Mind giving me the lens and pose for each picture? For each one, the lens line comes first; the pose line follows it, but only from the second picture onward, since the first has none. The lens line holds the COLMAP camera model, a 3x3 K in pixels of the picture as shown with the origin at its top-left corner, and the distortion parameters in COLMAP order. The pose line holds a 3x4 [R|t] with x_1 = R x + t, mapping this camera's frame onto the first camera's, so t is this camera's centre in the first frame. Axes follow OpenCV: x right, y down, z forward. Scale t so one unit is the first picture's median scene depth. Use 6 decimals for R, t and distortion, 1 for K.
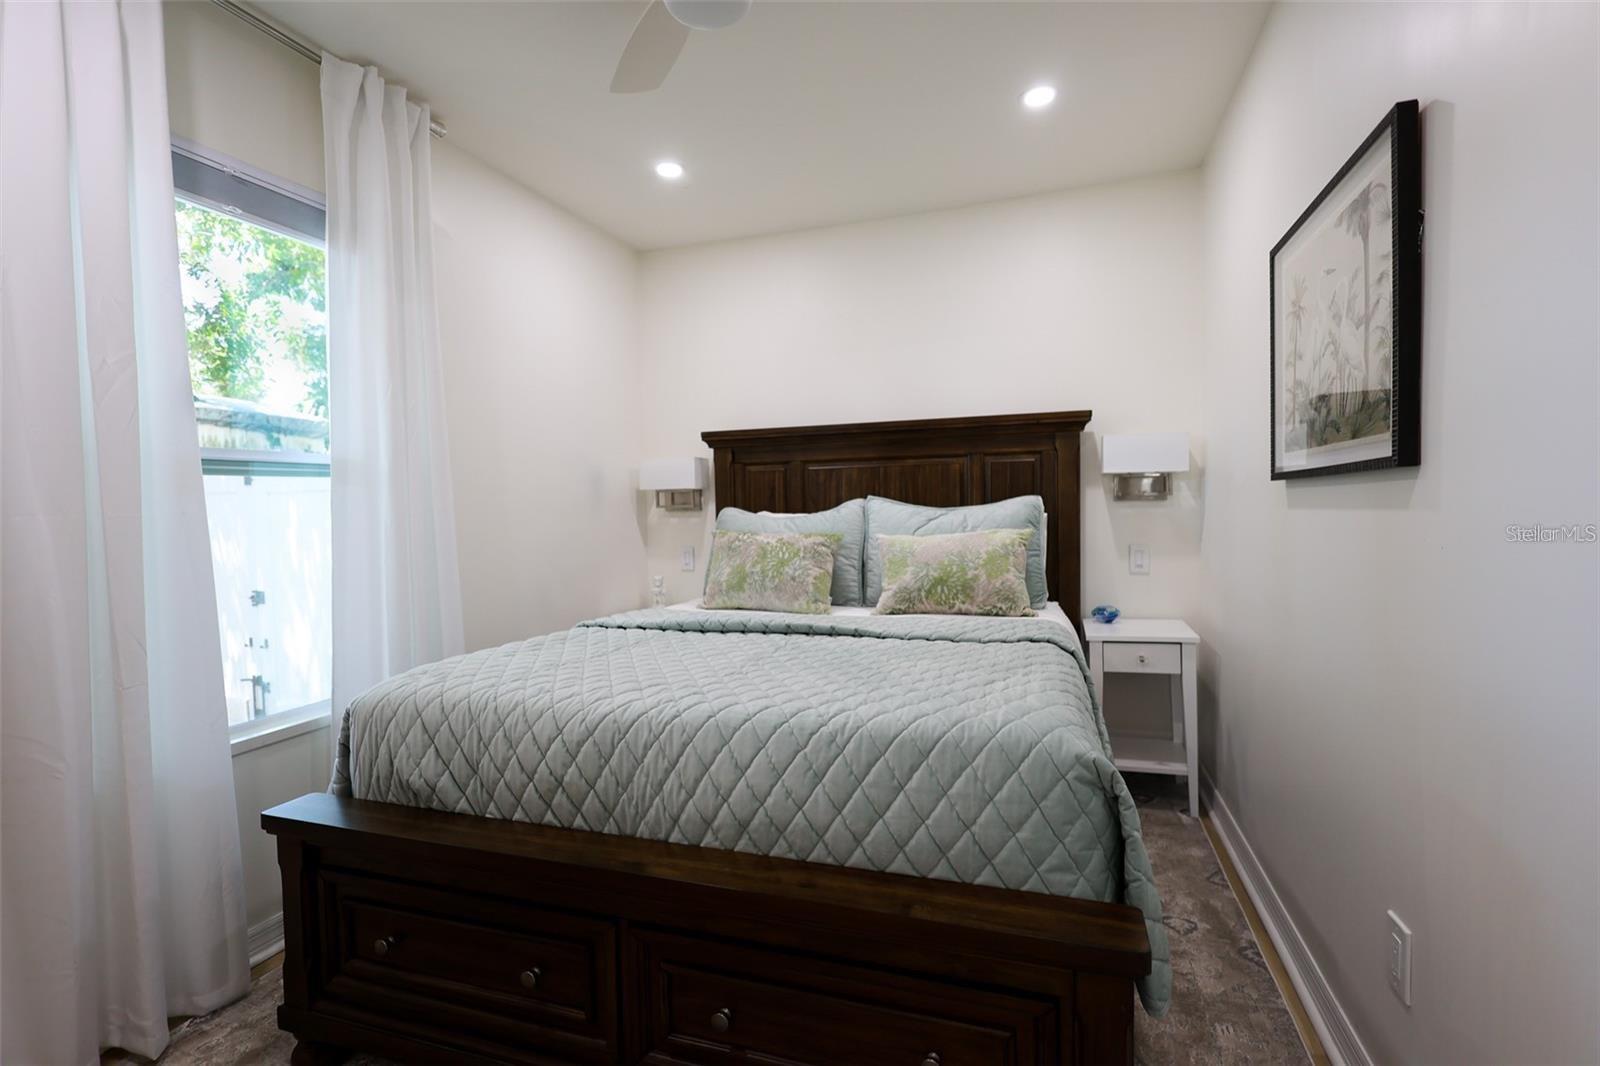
lens RADIAL K [[737.6, 0, 801.8], [0, 737.6, 533.5], [0, 0, 1]] dist [-0.000888, 0.001192]
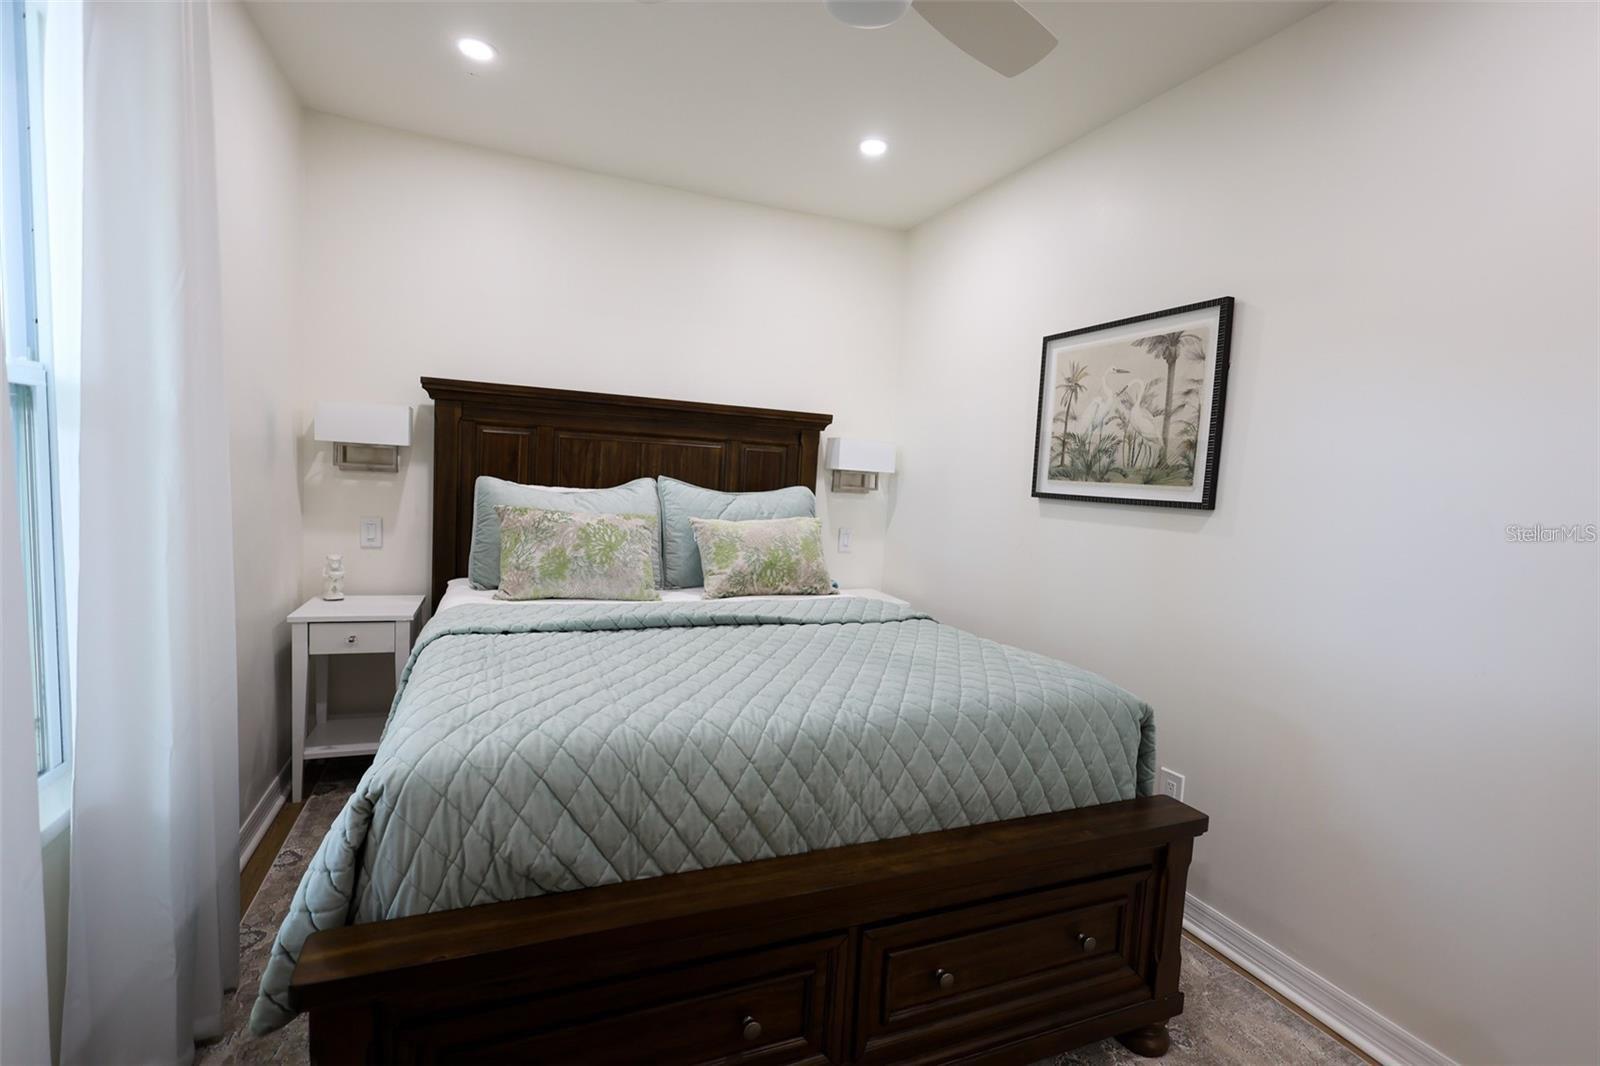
lens RADIAL K [[737.6, 0, 799.1], [0, 737.6, 529.4], [0, 0, 1]] dist [-0.000888, 0.001192]
pose [[0.749924, 0.012582, 0.661405, -0.486836], [-0.048533, 0.998171, 0.036040, -0.028277], [-0.659742, -0.059127, 0.749163, 0.160305]]
